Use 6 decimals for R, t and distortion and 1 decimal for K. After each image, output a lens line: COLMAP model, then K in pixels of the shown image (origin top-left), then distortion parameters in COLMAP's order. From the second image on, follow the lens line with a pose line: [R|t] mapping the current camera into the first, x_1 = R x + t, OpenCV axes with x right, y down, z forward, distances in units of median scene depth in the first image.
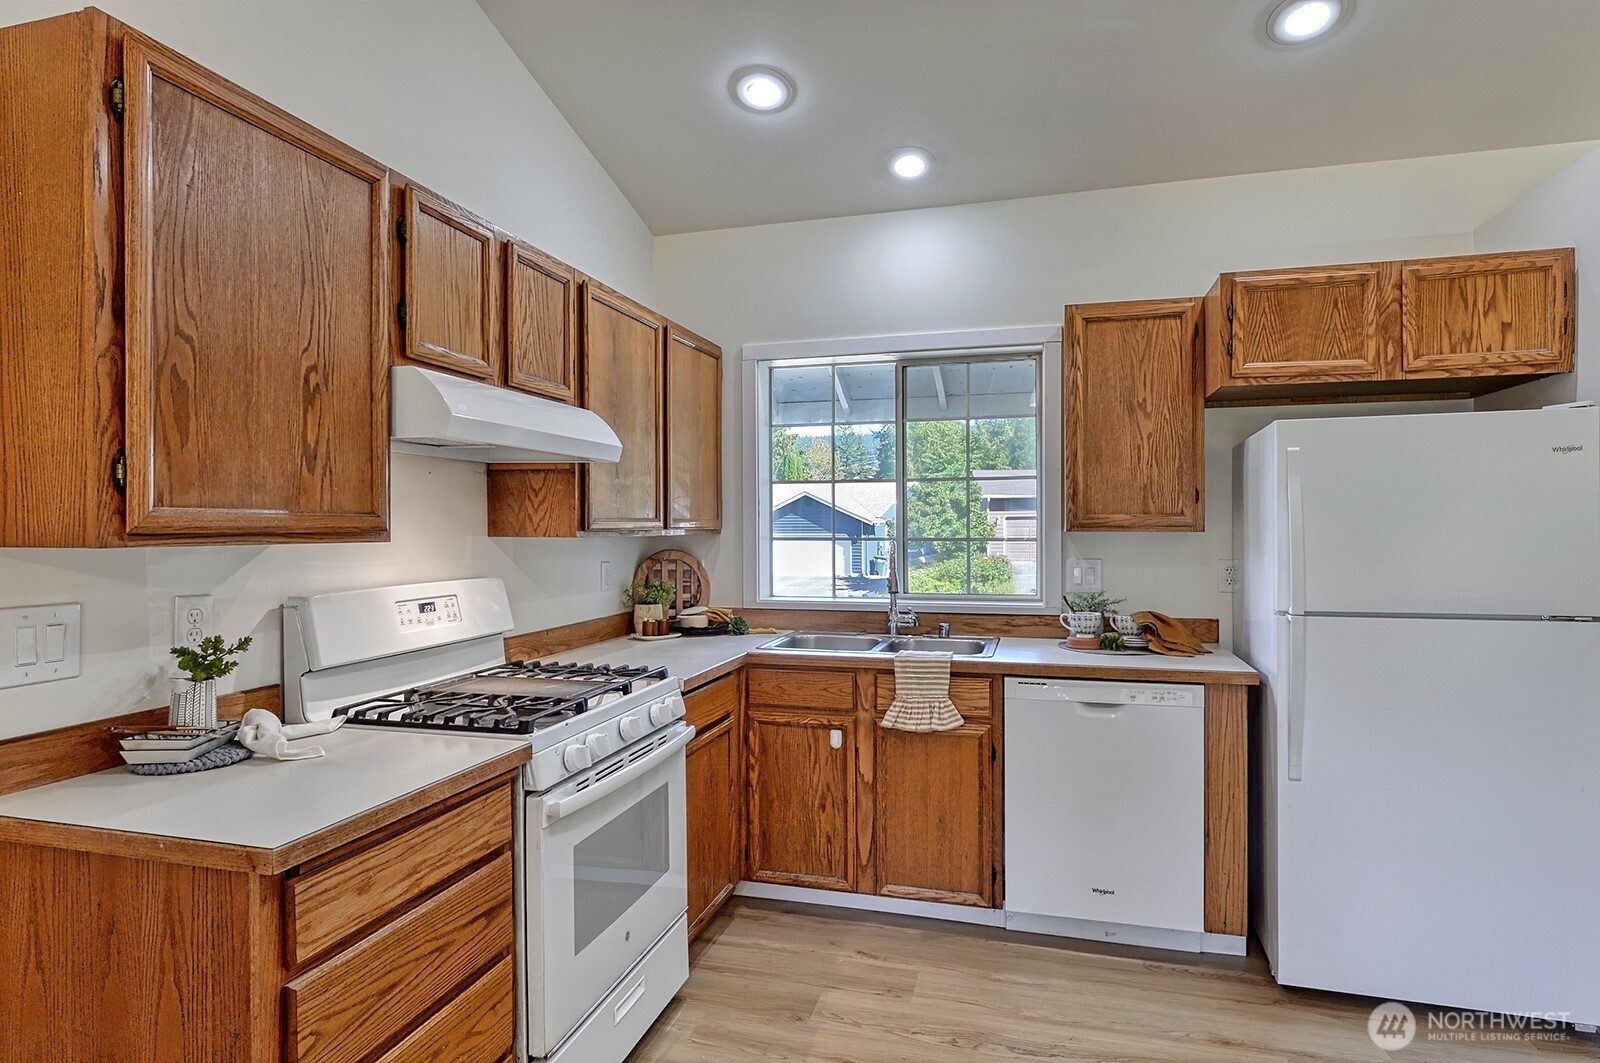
lens RADIAL K [[891.8, 0, 800.0], [0, 891.8, 531.5], [0, 0, 1]] dist [-0.003395, -0.000725]
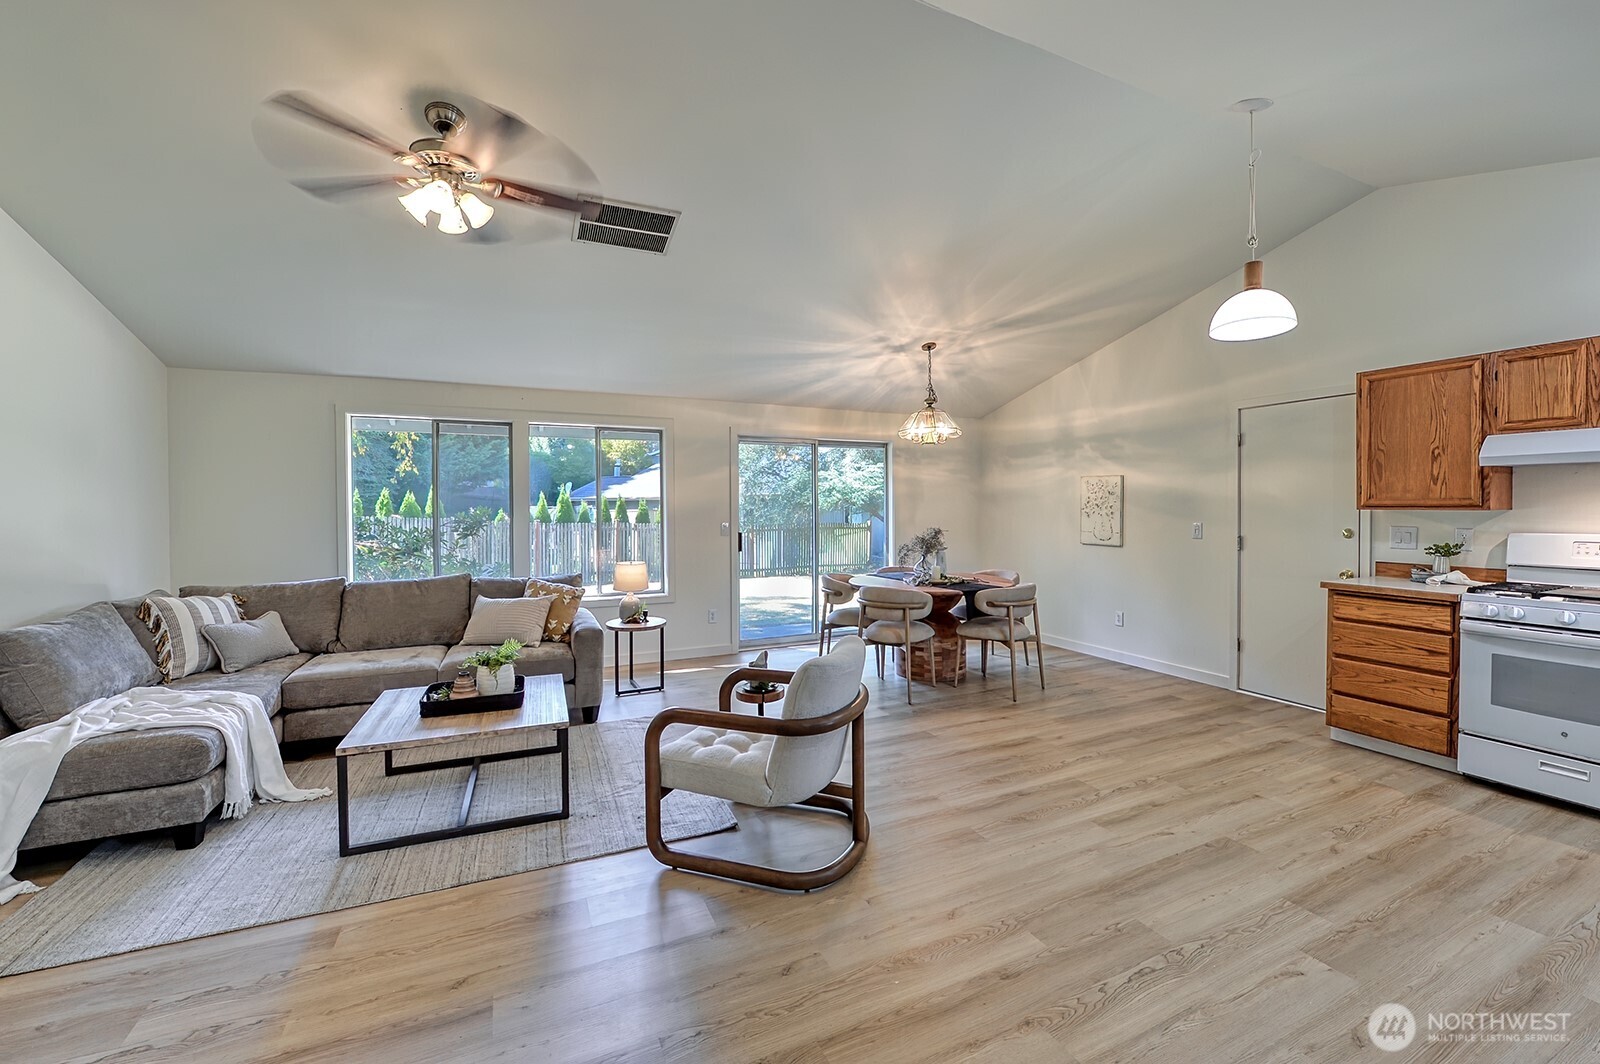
lens RADIAL K [[632.6, 0, 861.7], [0, 632.6, 512.6], [0, 0, 1]] dist [-0.015637, -0.000088]
pose [[-0.734843, 0.011350, -0.678142, 1.399927], [0.000882, 0.999875, 0.015779, -0.006990], [0.678236, 0.010997, -0.734762, 0.798580]]
